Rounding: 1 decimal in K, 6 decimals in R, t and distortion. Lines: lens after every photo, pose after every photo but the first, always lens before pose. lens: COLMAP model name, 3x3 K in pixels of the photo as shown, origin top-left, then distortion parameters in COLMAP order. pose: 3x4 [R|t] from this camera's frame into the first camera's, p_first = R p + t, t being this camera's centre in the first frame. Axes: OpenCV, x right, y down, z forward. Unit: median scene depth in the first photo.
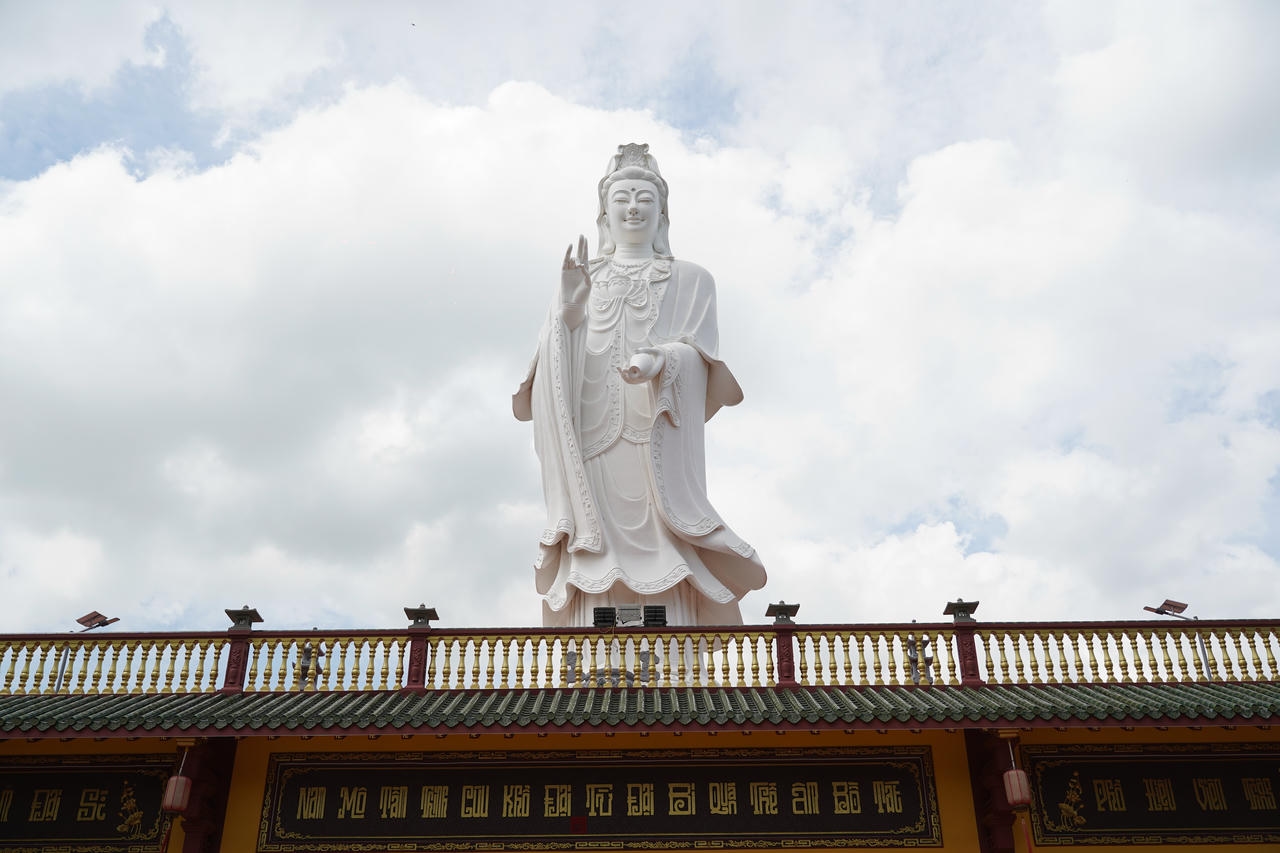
lens RADIAL K [[1227.4, 0, 640.0], [0, 1227.4, 426.5], [0, 0, 1]] dist [0.003641, 0.004813]
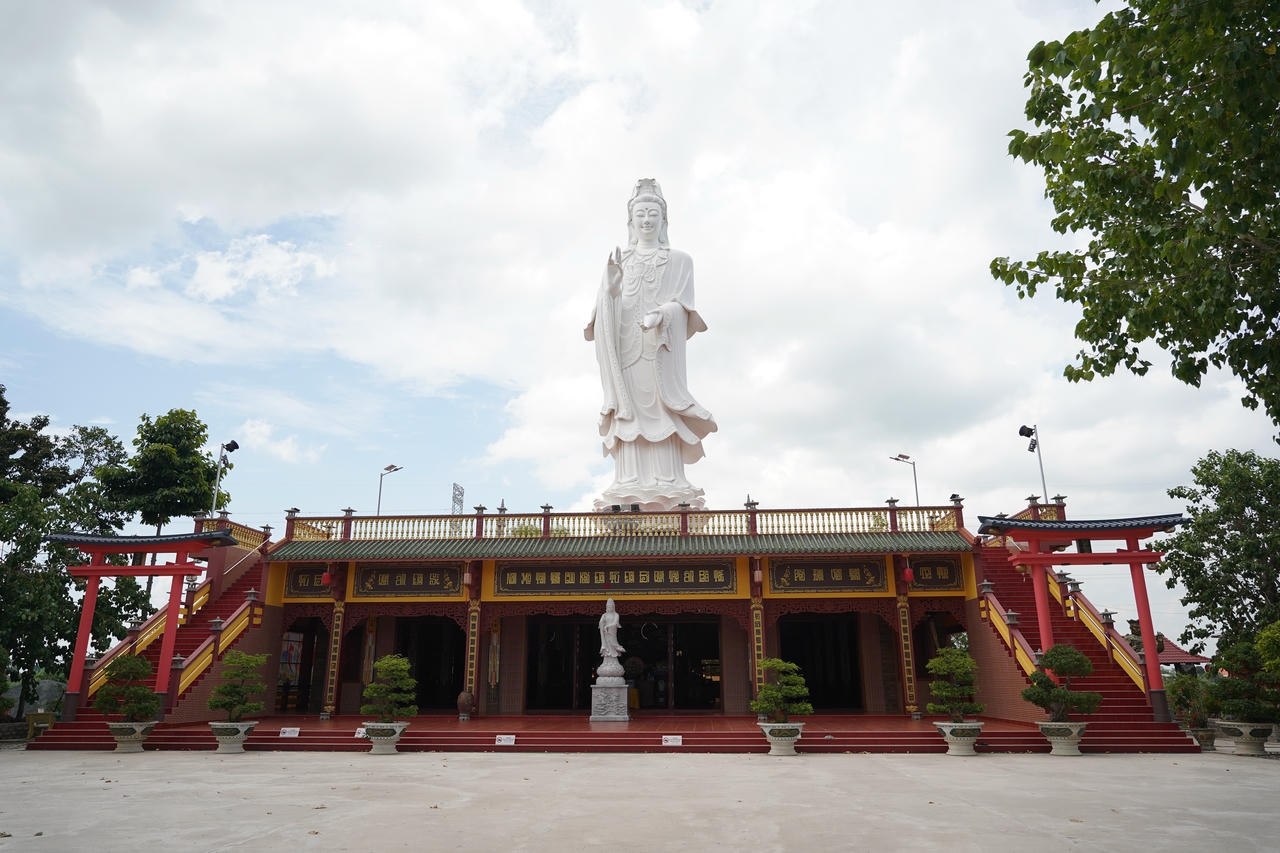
lens RADIAL K [[876.2, 0, 640.0], [0, 876.2, 426.5], [0, 0, 1]] dist [-0.000405, -0.000058]
pose [[0.998382, -0.013014, -0.055357, 0.057391], [0.025386, 0.973079, 0.229071, -0.198398], [0.050885, -0.230106, 0.971834, -0.348696]]
